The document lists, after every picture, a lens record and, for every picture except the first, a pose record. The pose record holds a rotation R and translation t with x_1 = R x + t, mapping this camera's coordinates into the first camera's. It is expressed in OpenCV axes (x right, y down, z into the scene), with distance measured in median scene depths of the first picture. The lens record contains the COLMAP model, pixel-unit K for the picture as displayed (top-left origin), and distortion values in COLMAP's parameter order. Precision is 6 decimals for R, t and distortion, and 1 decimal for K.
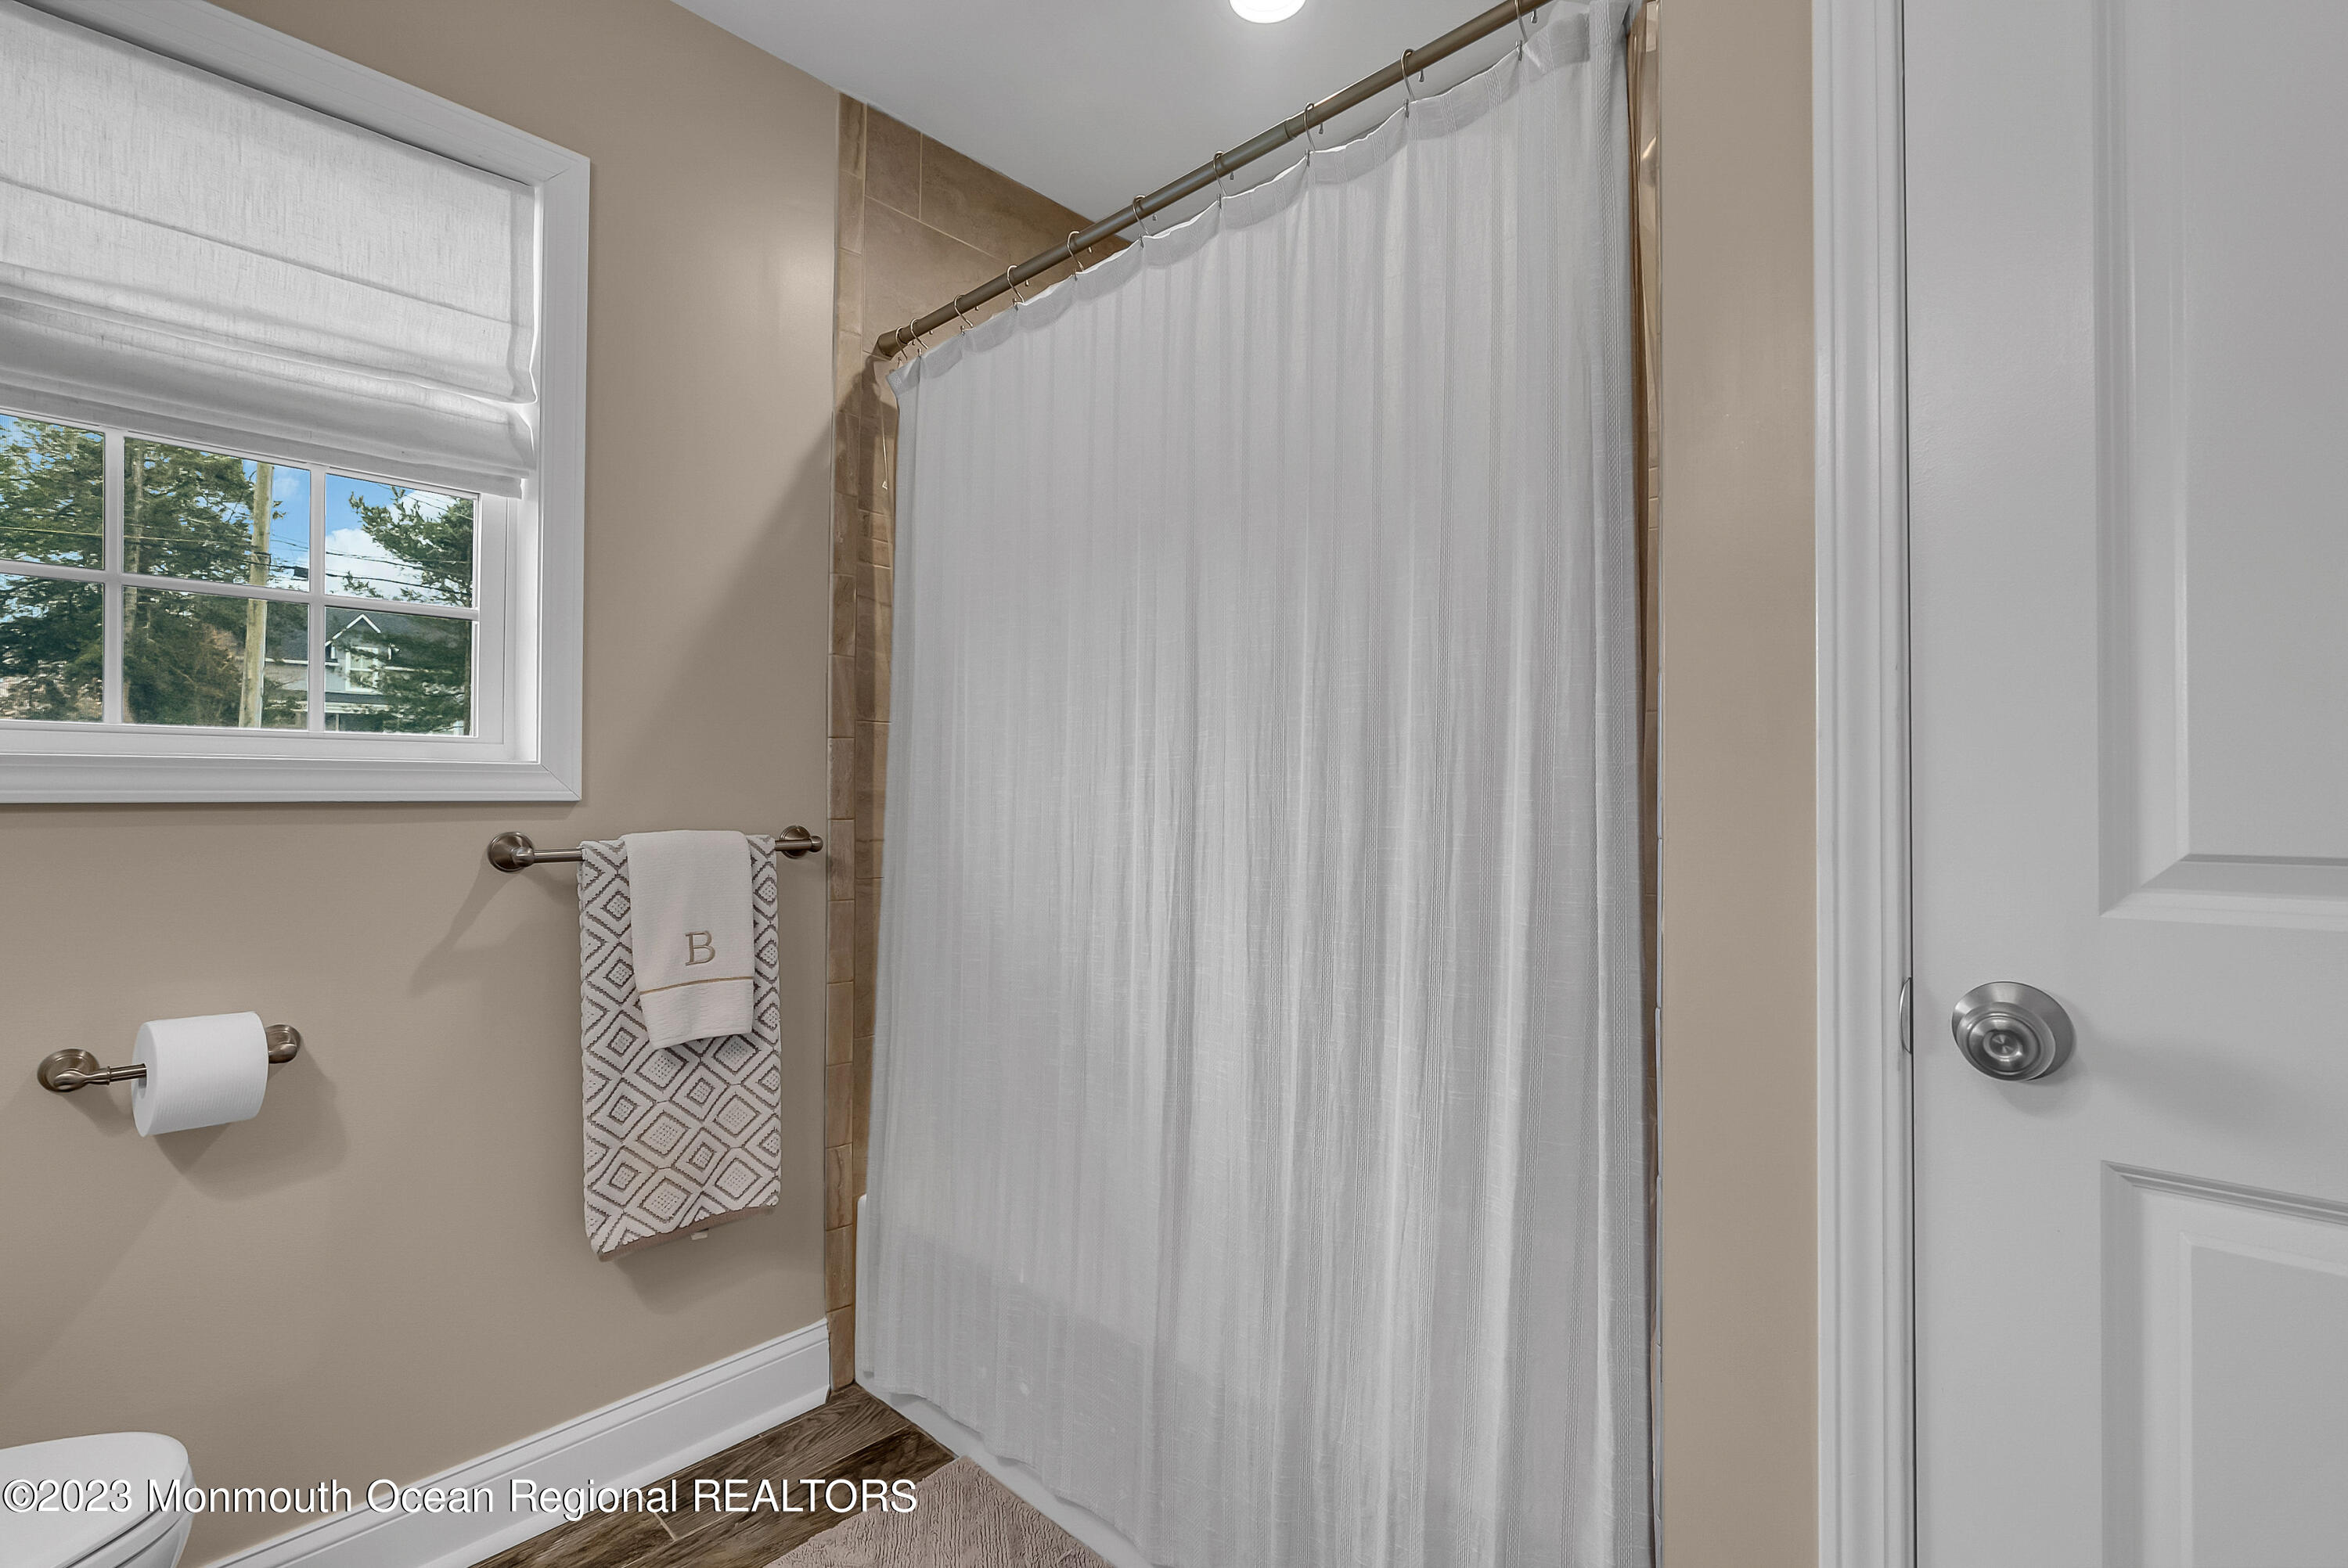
lens RADIAL K [[1065.8, 0, 1183.1], [0, 1065.8, 787.9], [0, 0, 1]] dist [-0.011211, 0.004008]
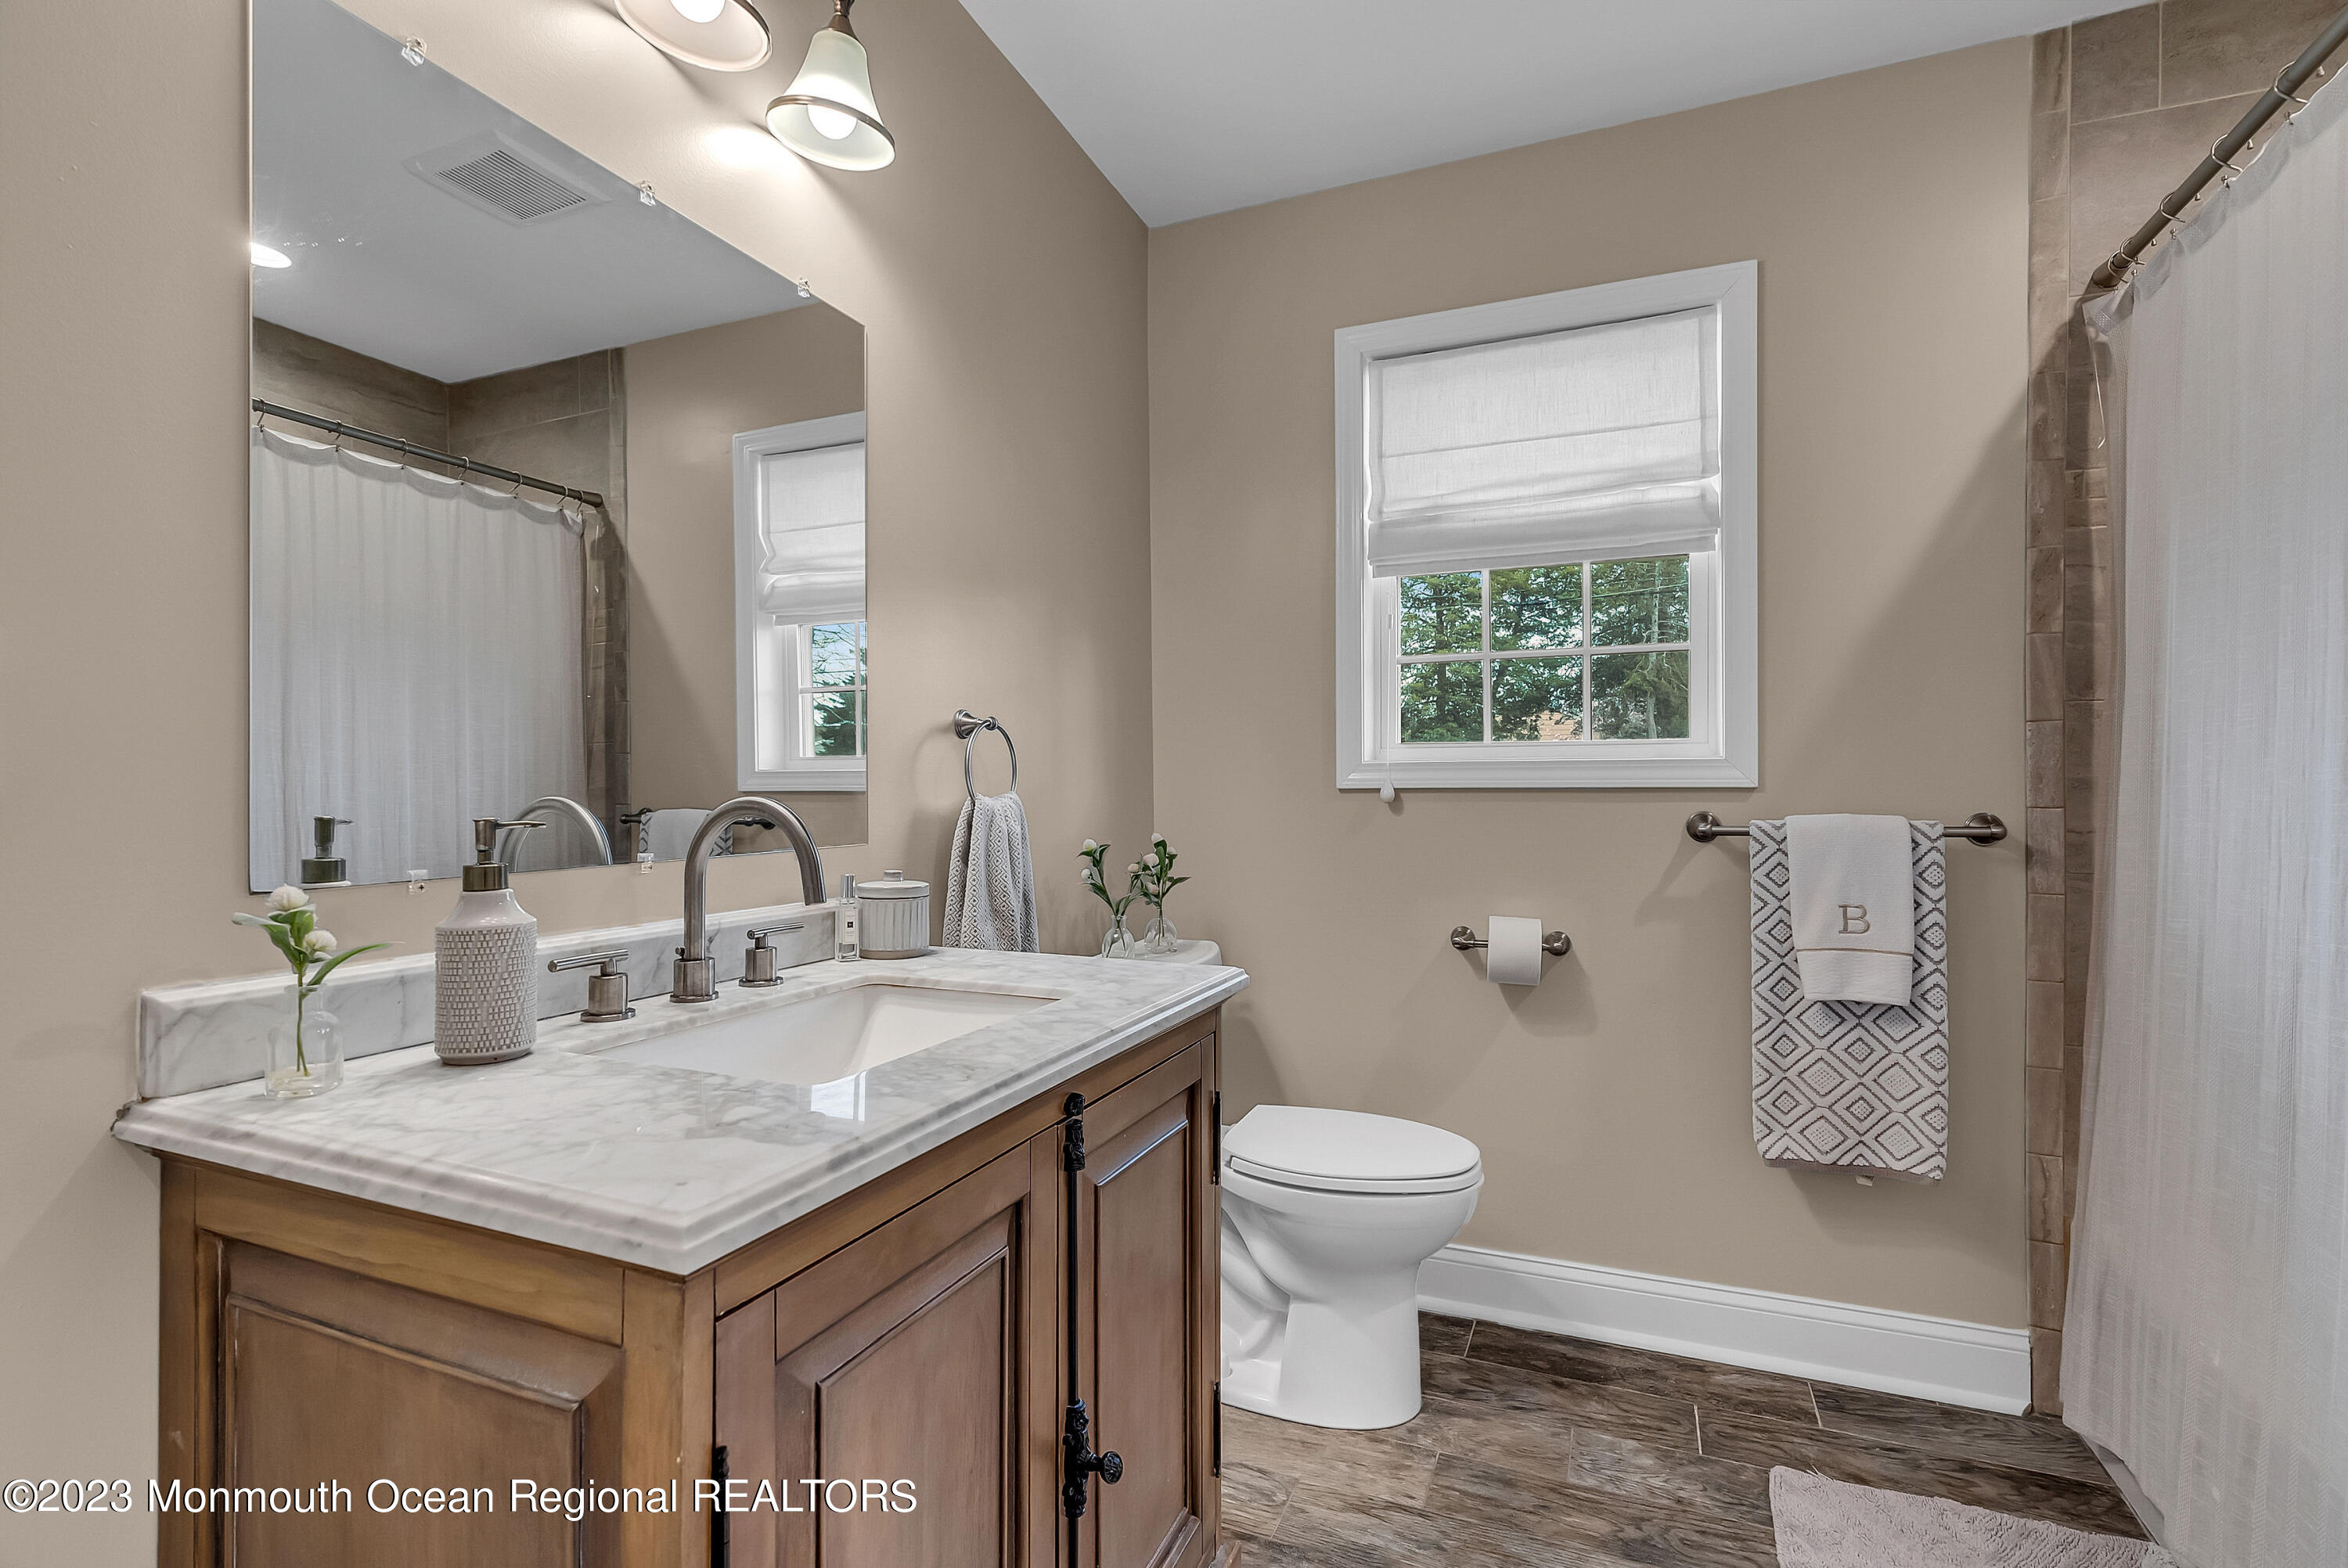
lens RADIAL K [[1065.8, 0, 1175.4], [0, 1065.8, 787.5], [0, 0, 1]] dist [-0.011211, 0.004008]
pose [[0.338067, 0.000864, -0.941122, 0.340120], [0.007814, 0.999963, 0.003725, 0.002469], [0.941090, -0.008613, 0.338047, -0.042426]]
